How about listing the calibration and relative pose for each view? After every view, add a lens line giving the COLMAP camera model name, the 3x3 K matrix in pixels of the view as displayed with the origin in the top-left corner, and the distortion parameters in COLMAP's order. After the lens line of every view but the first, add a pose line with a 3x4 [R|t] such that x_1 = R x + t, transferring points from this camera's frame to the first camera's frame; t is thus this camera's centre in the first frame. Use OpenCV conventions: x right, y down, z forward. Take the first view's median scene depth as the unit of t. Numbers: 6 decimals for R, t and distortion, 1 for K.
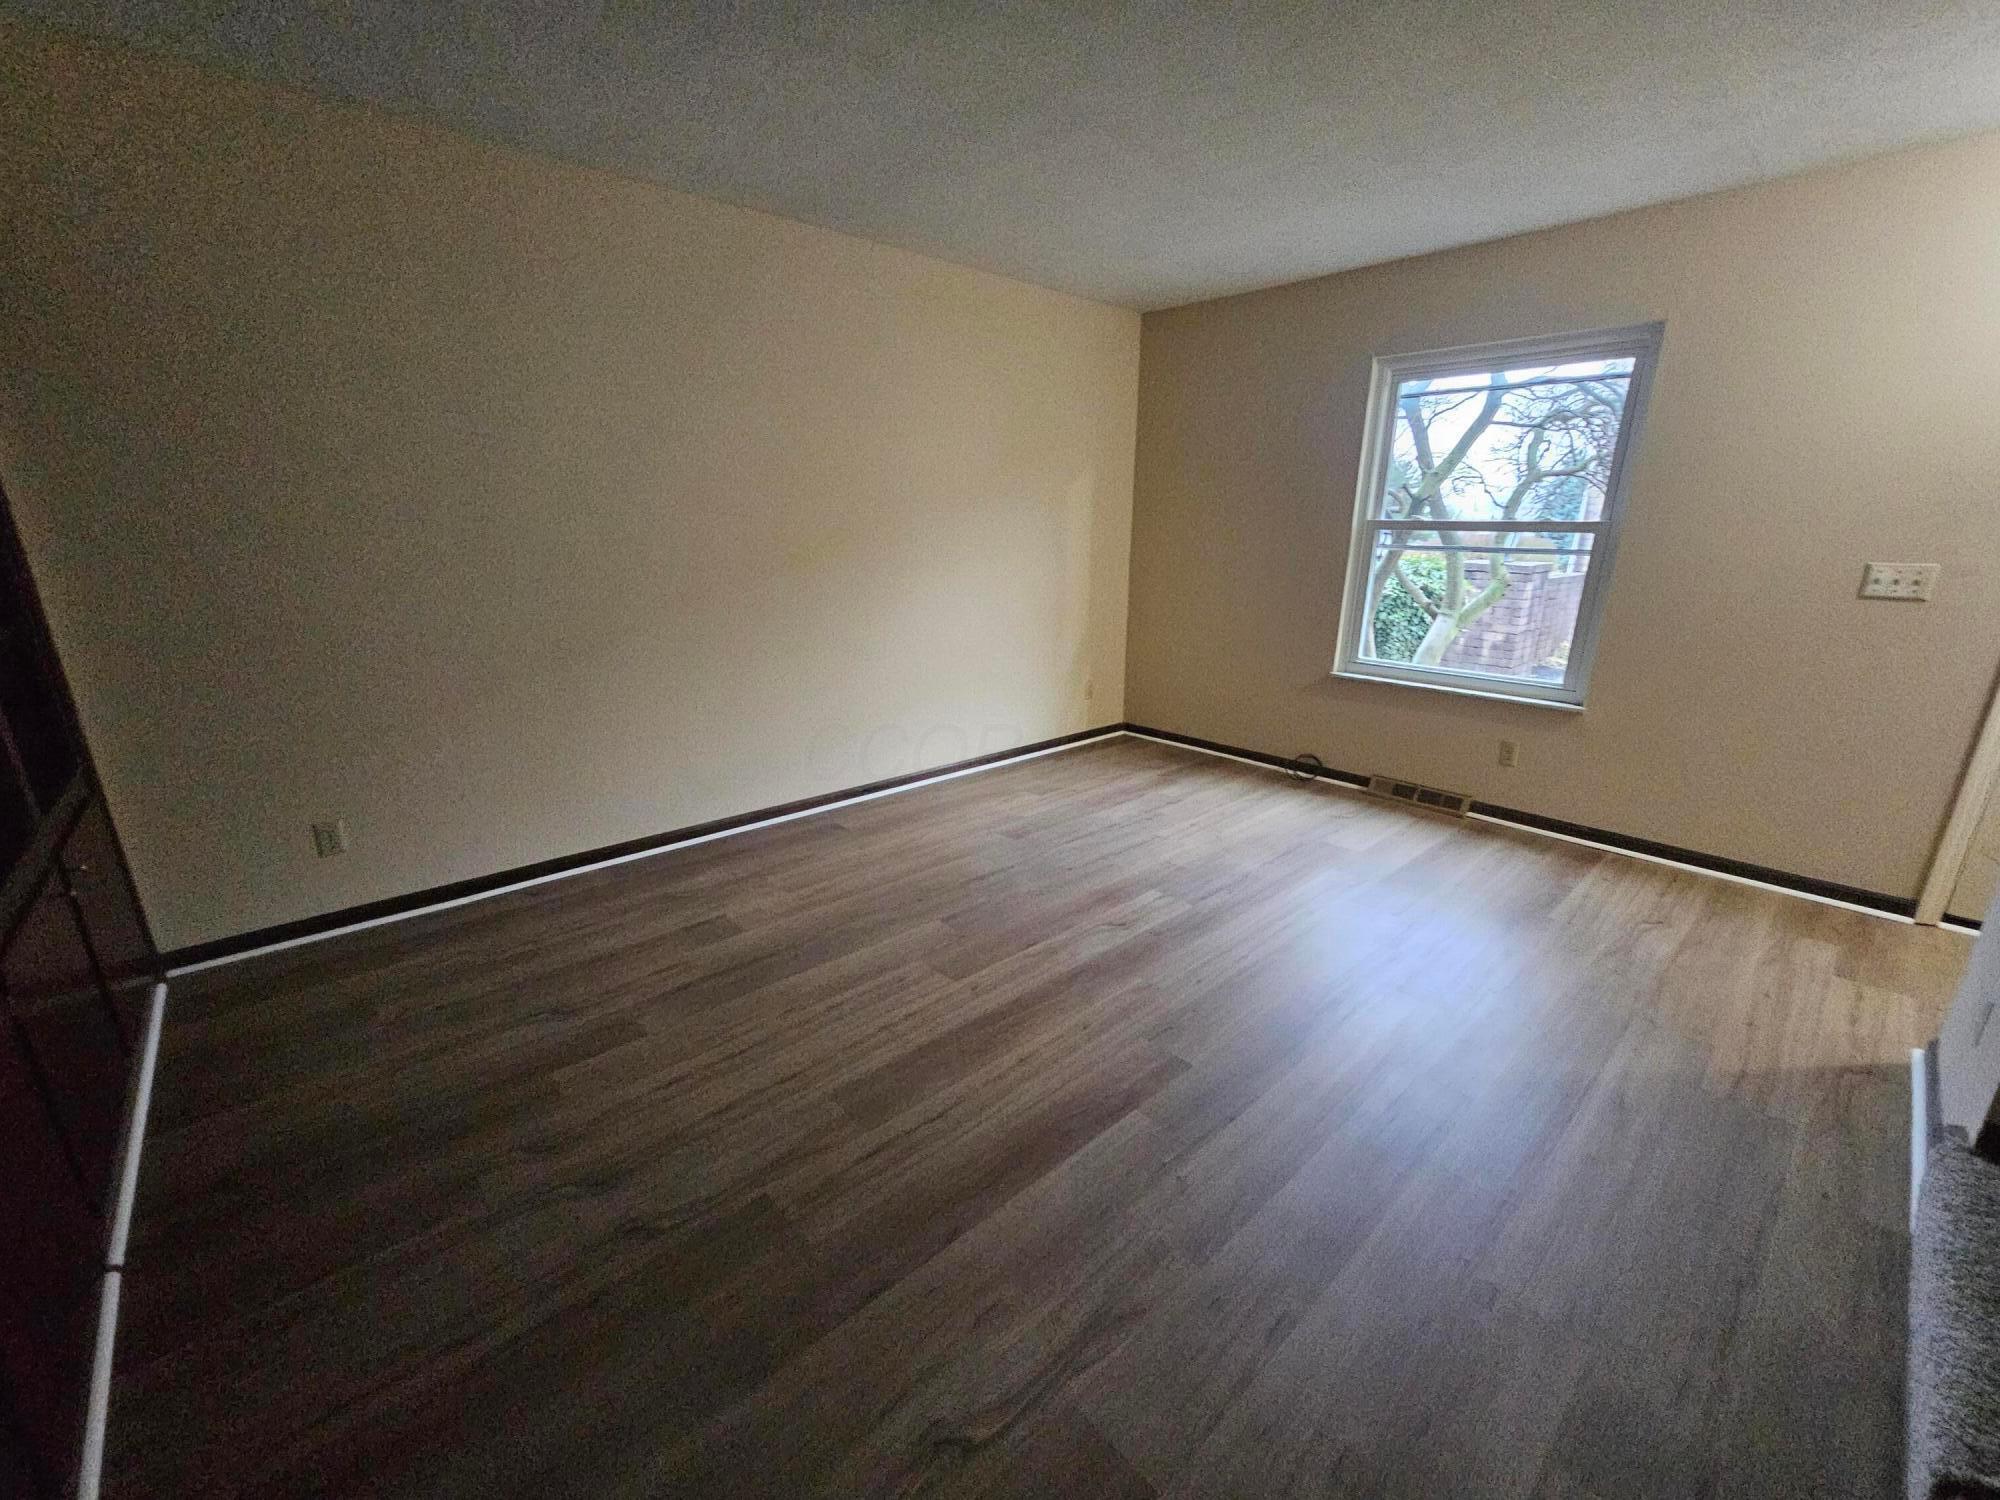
lens RADIAL K [[817.5, 0, 1009.2], [0, 817.5, 772.6], [0, 0, 1]] dist [-0.002314, -0.000116]
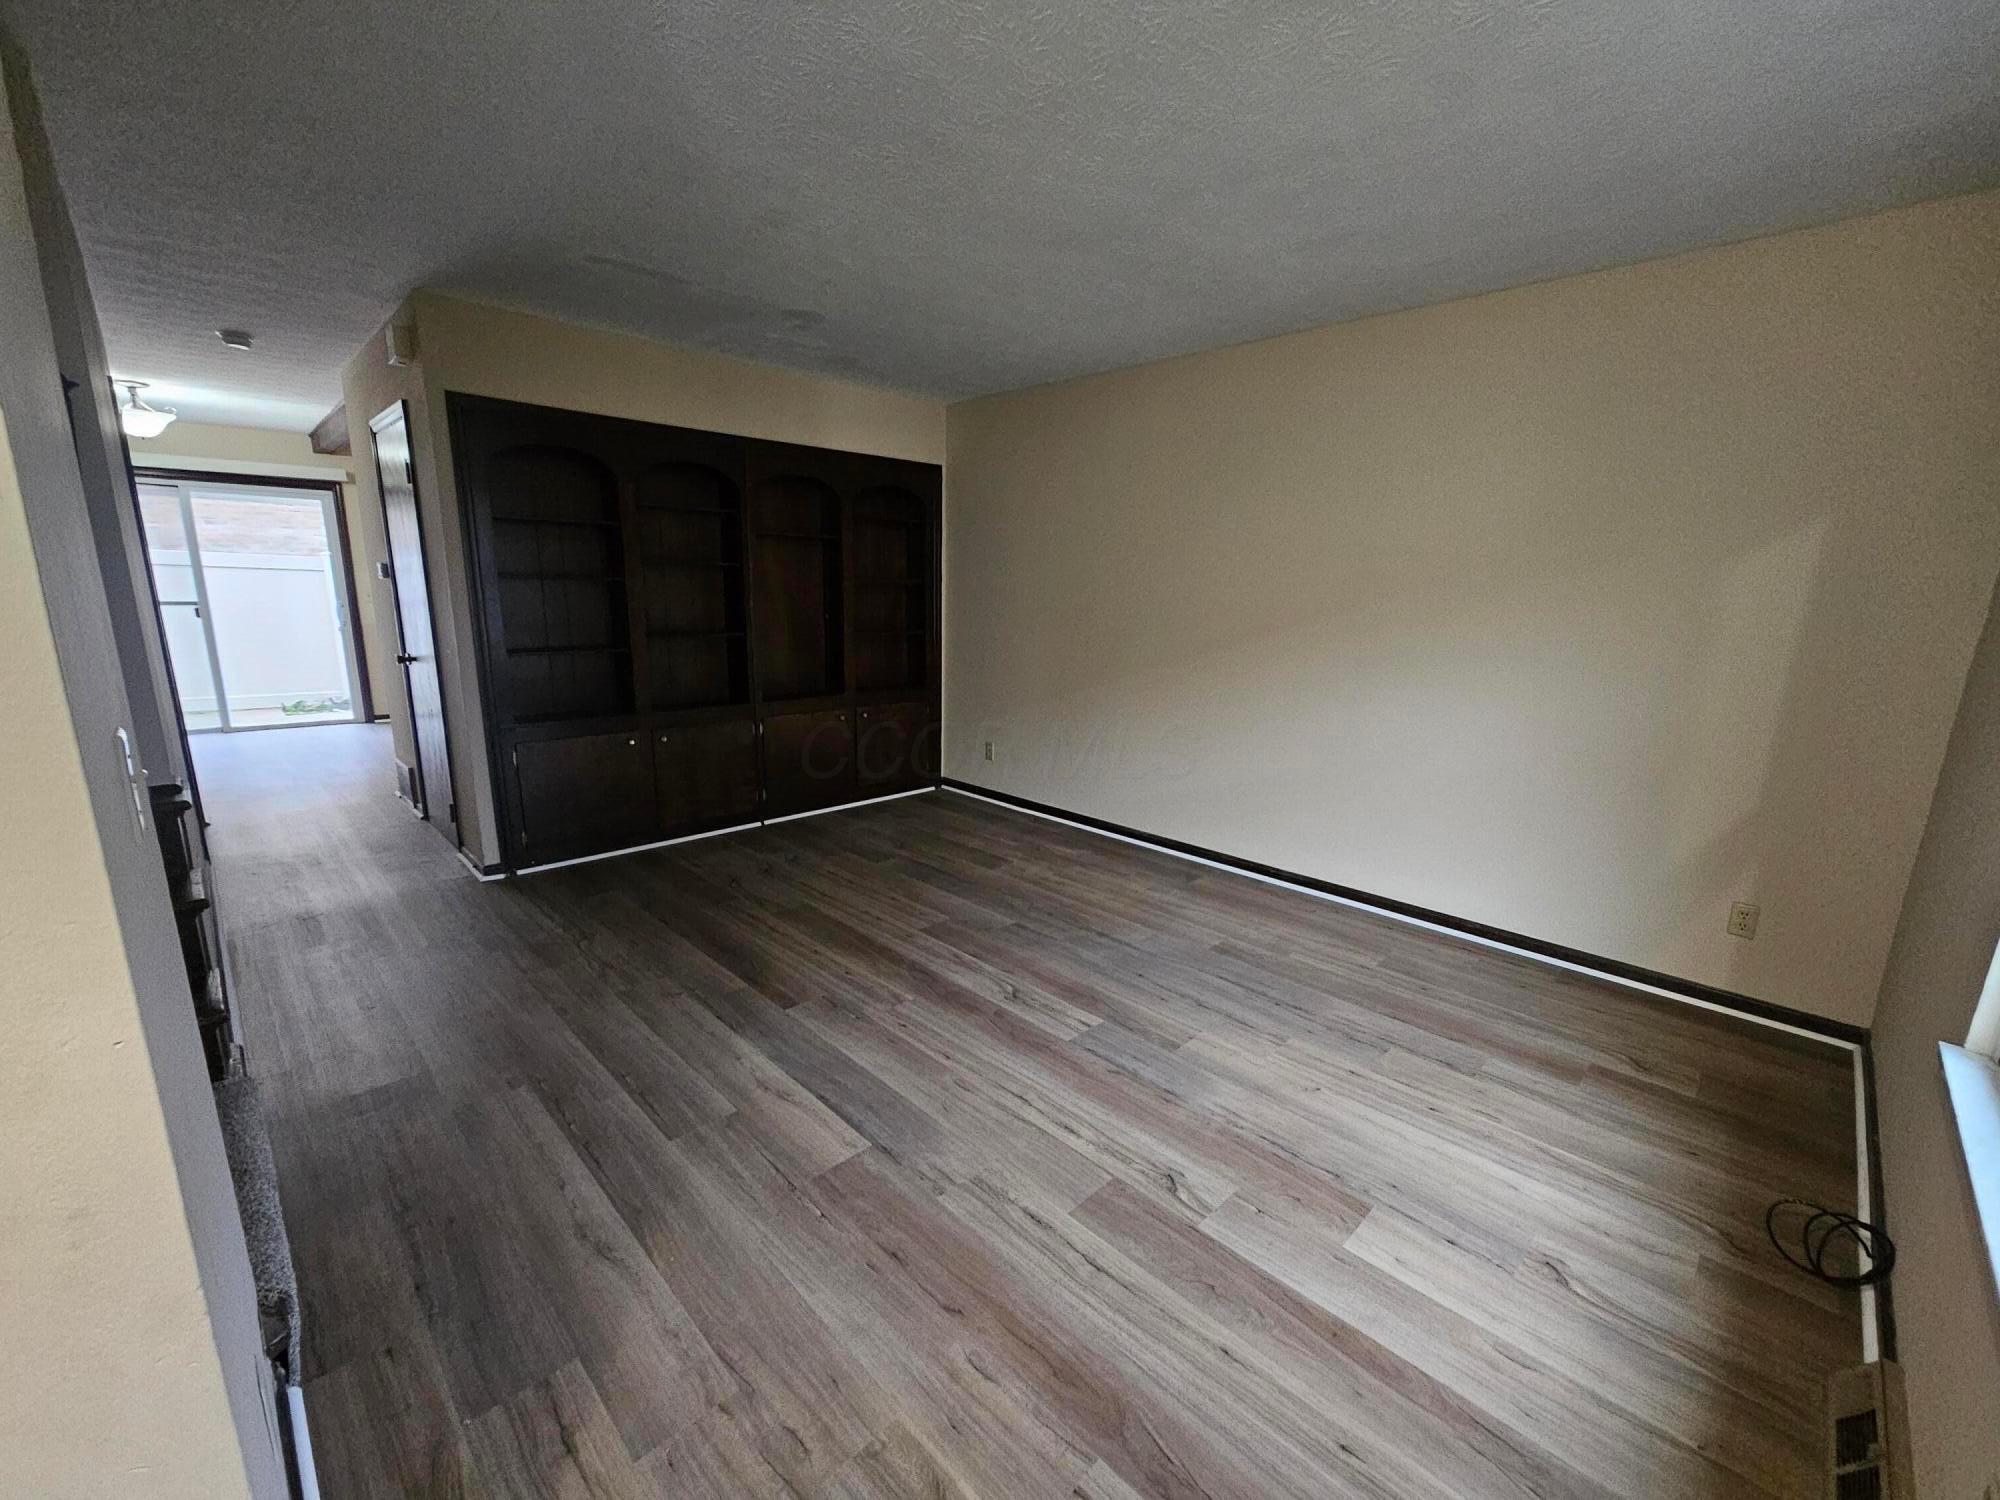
lens RADIAL K [[810.9, 0, 1014.0], [0, 810.9, 768.2], [0, 0, 1]] dist [-0.000524, -0.000747]
pose [[0.044491, 0.215555, -0.975478, 0.902475], [-0.314053, 0.929959, 0.191172, -0.226165], [0.948362, 0.297847, 0.109070, 0.701290]]
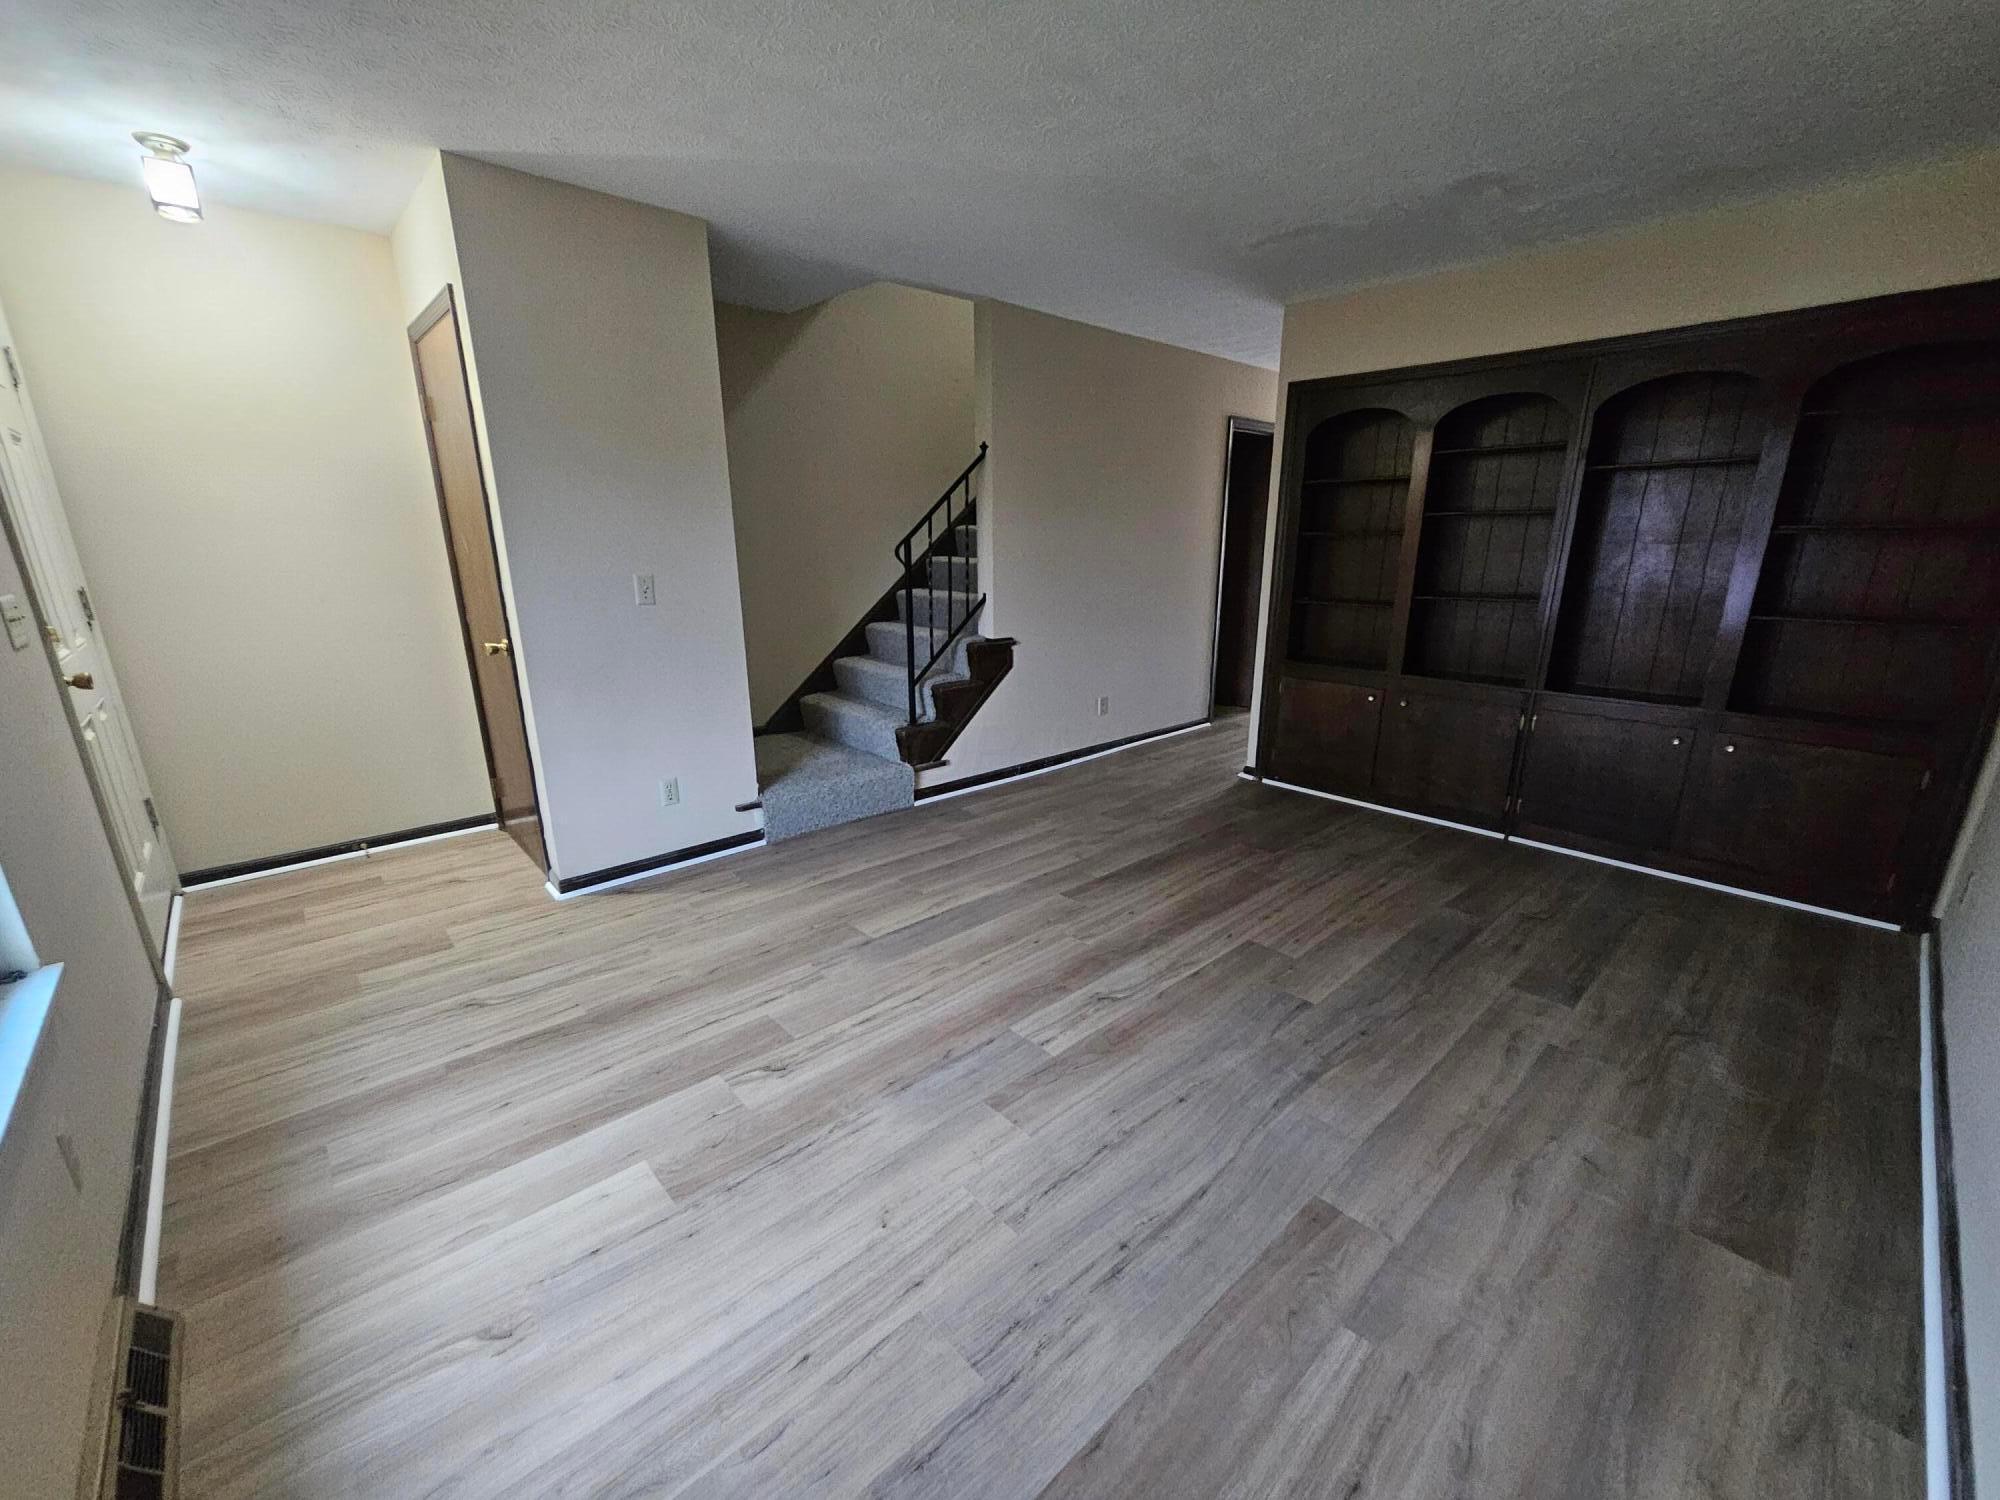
lens RADIAL K [[814.1, 0, 1016.1], [0, 814.1, 771.8], [0, 0, 1]] dist [-0.003110, -0.000560]
pose [[-0.999900, -0.002876, -0.013839, 0.209851], [-0.009958, 0.838159, 0.545335, -0.427125], [0.010032, 0.545419, -0.838104, 1.385896]]
